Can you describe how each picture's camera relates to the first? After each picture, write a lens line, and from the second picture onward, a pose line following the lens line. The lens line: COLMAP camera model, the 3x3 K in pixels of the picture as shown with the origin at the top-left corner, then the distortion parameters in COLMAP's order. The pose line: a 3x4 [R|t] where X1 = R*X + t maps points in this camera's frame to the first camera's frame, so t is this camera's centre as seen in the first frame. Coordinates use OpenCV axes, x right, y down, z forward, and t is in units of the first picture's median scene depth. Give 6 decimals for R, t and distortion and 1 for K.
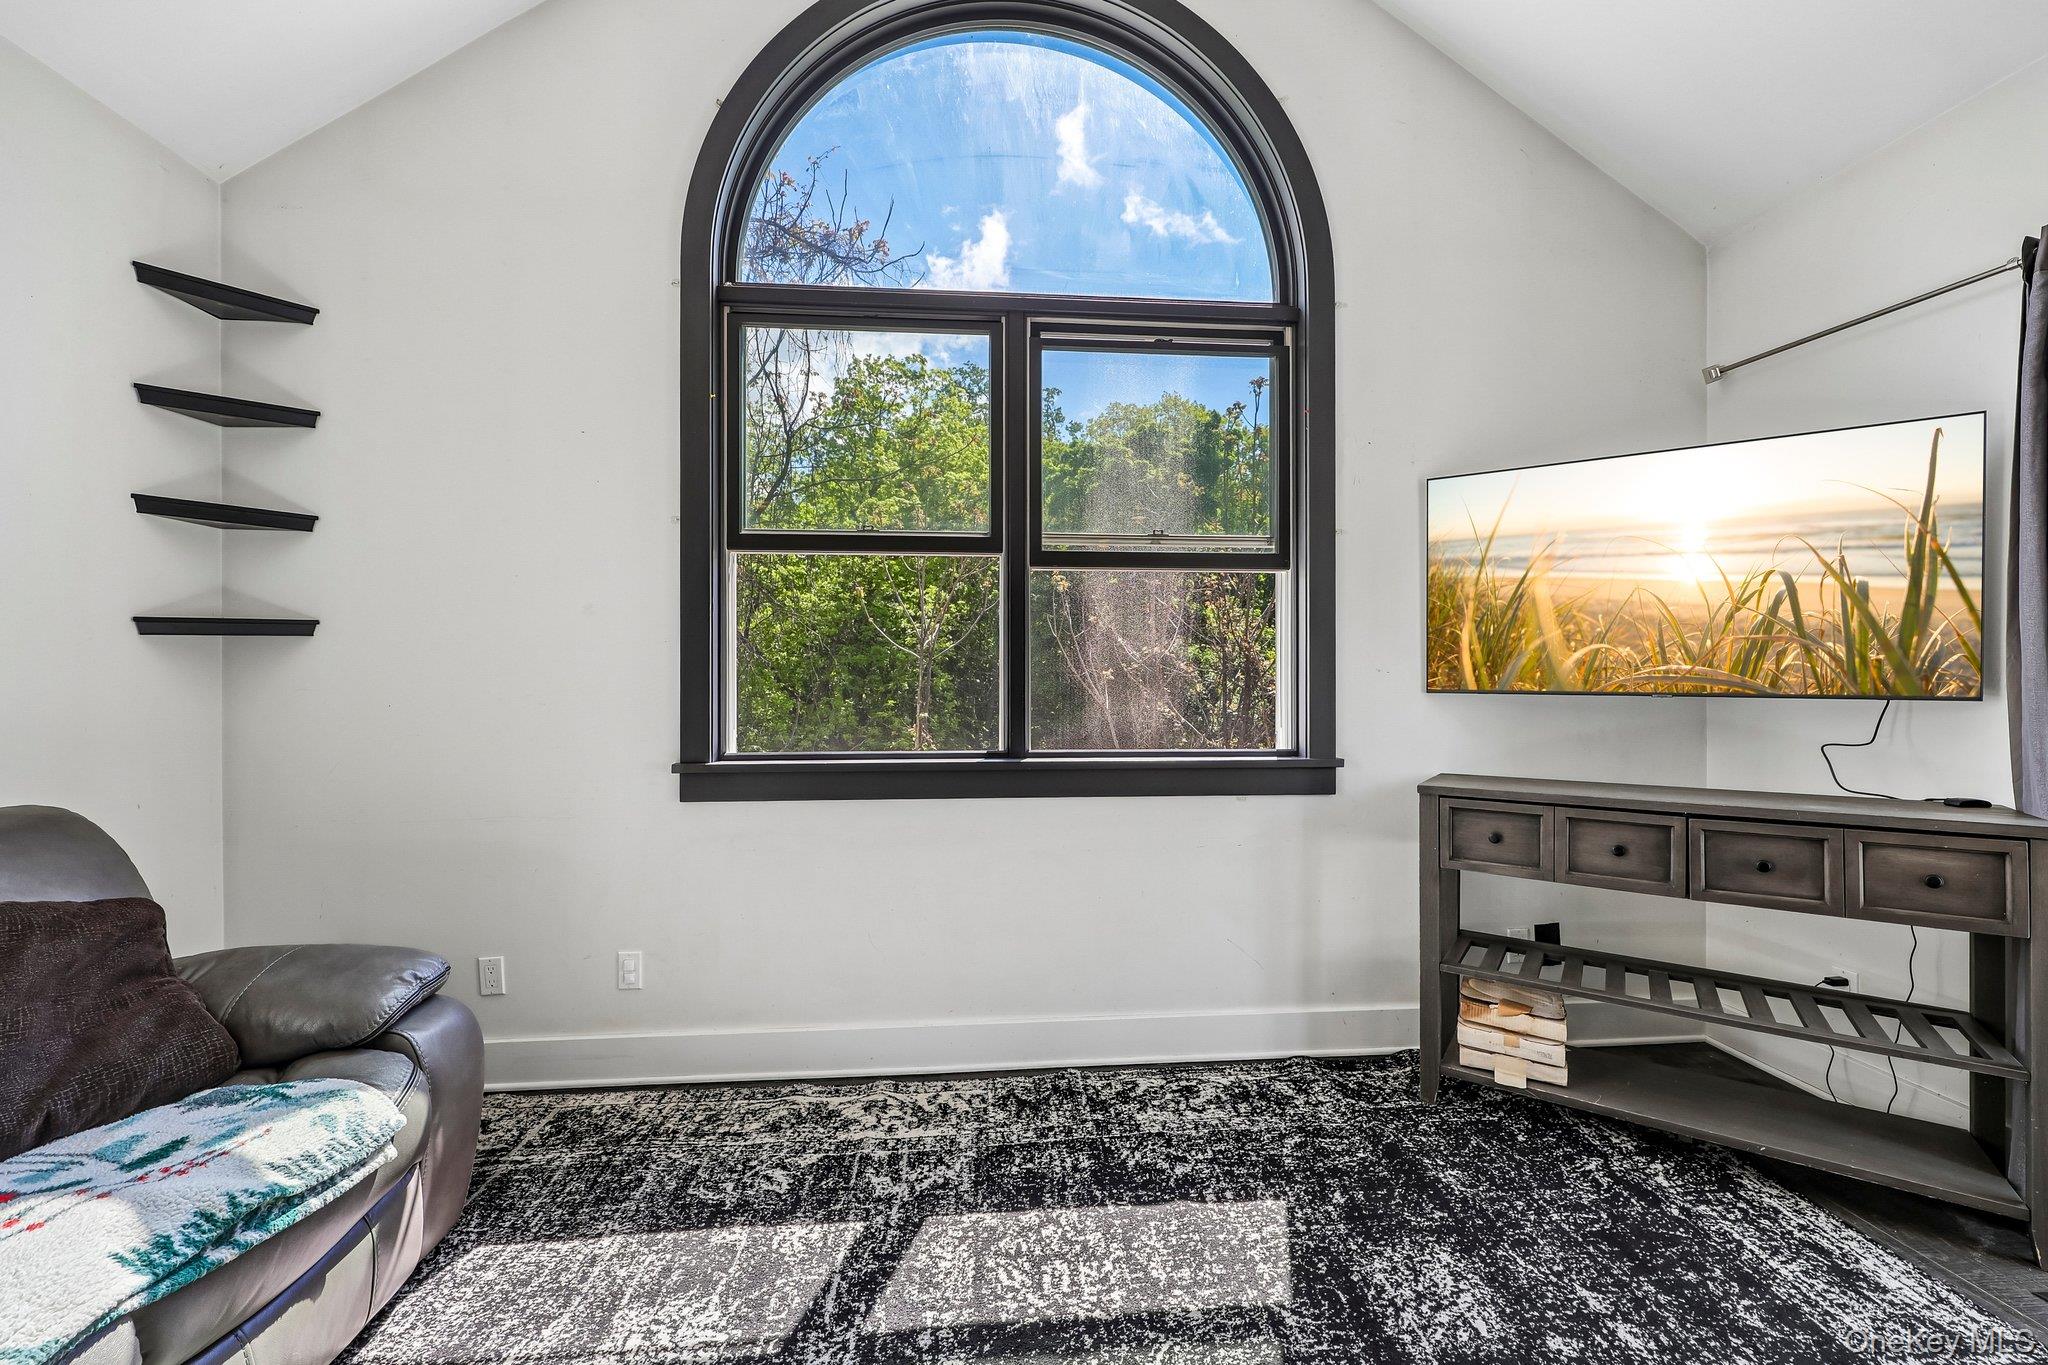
lens RADIAL K [[837.2, 0, 1023.6], [0, 837.2, 677.1], [0, 0, 1]] dist [0.001155, 0.000815]
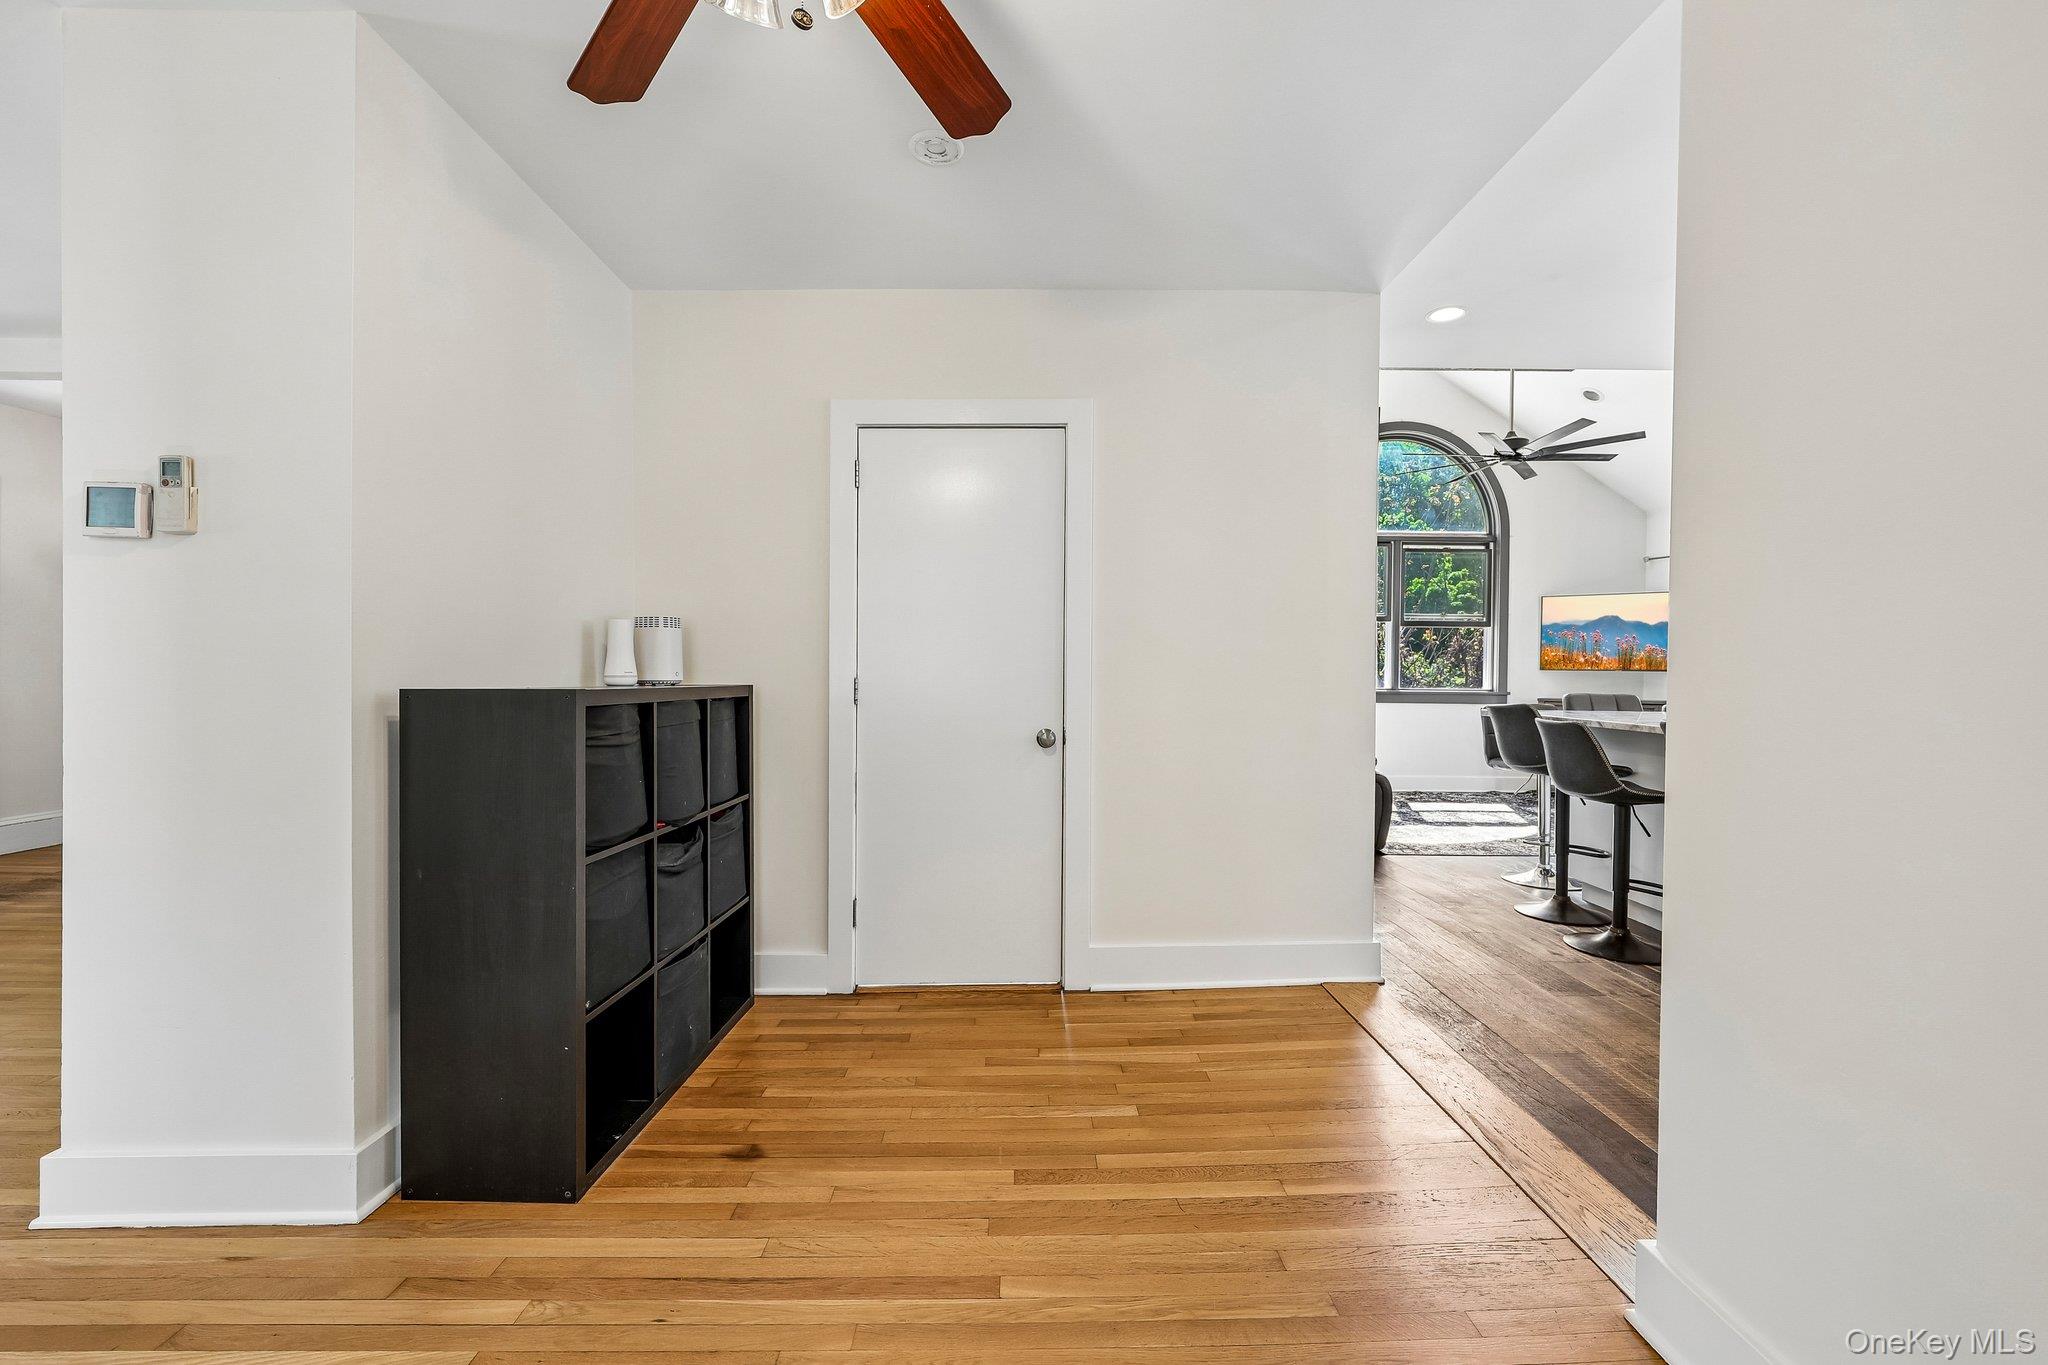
lens RADIAL K [[837.2, 0, 1015.3], [0, 837.2, 686.4], [0, 0, 1]] dist [0.001155, 0.000815]
pose [[0.996085, 0.010743, -0.087748, -1.152715], [-0.009329, 0.999820, 0.016507, 0.045223], [0.087910, -0.015623, 0.996006, -2.201451]]
